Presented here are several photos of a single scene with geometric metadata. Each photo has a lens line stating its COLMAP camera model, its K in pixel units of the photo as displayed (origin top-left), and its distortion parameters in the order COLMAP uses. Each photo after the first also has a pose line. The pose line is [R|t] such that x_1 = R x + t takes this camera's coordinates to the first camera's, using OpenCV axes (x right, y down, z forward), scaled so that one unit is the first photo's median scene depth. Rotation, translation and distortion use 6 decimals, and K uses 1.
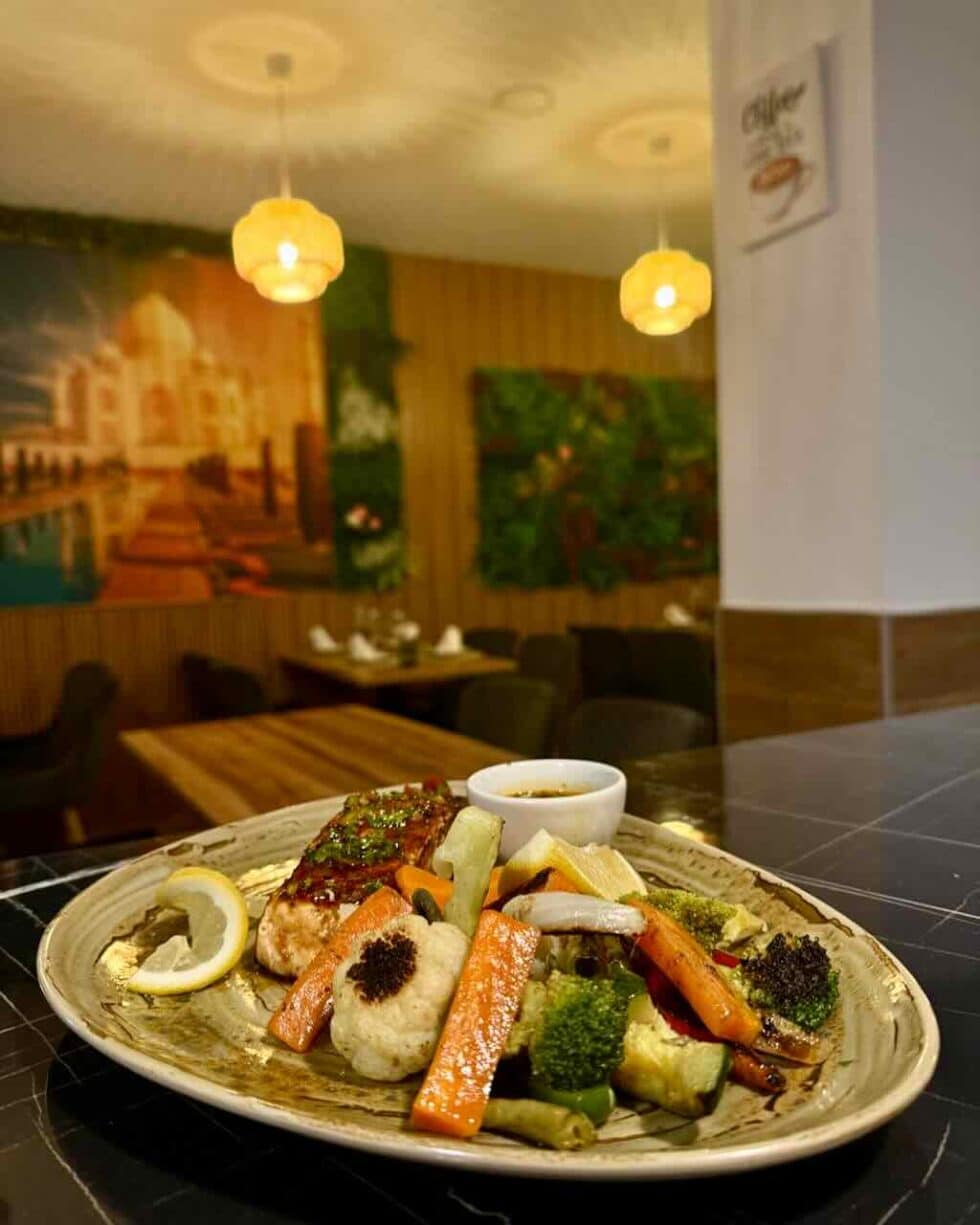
lens RADIAL K [[951.7, 0, 498.1], [0, 951.7, 612.8], [0, 0, 1]] dist [0.098884, -0.277083]
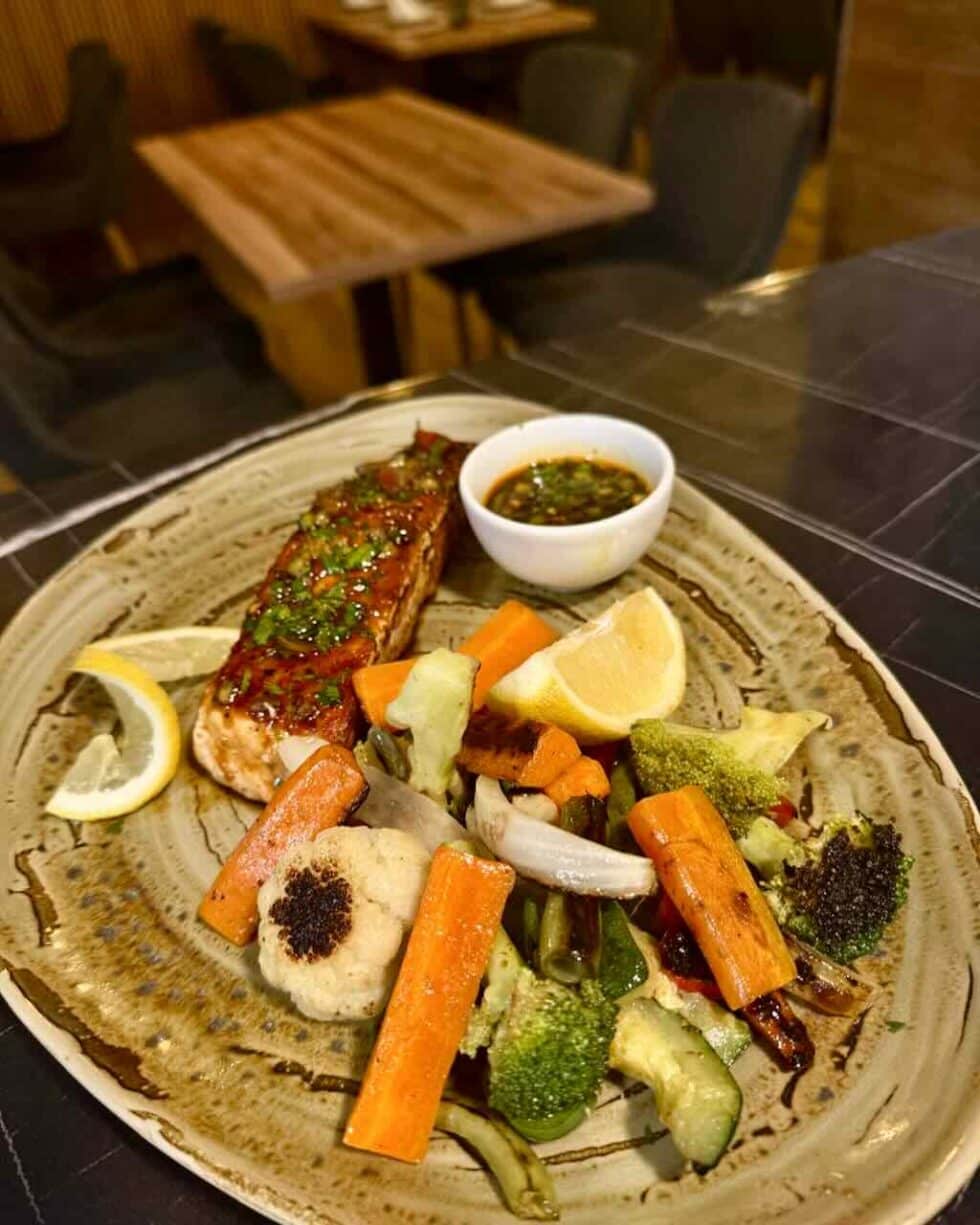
lens RADIAL K [[951.7, 0, 498.1], [0, 951.7, 612.8], [0, 0, 1]] dist [0.098884, -0.277083]
pose [[0.996676, 0.006247, -0.081233, 0.076919], [0.043549, 0.801820, 0.595977, -0.236010], [0.068857, -0.597533, 0.798882, 0.438144]]
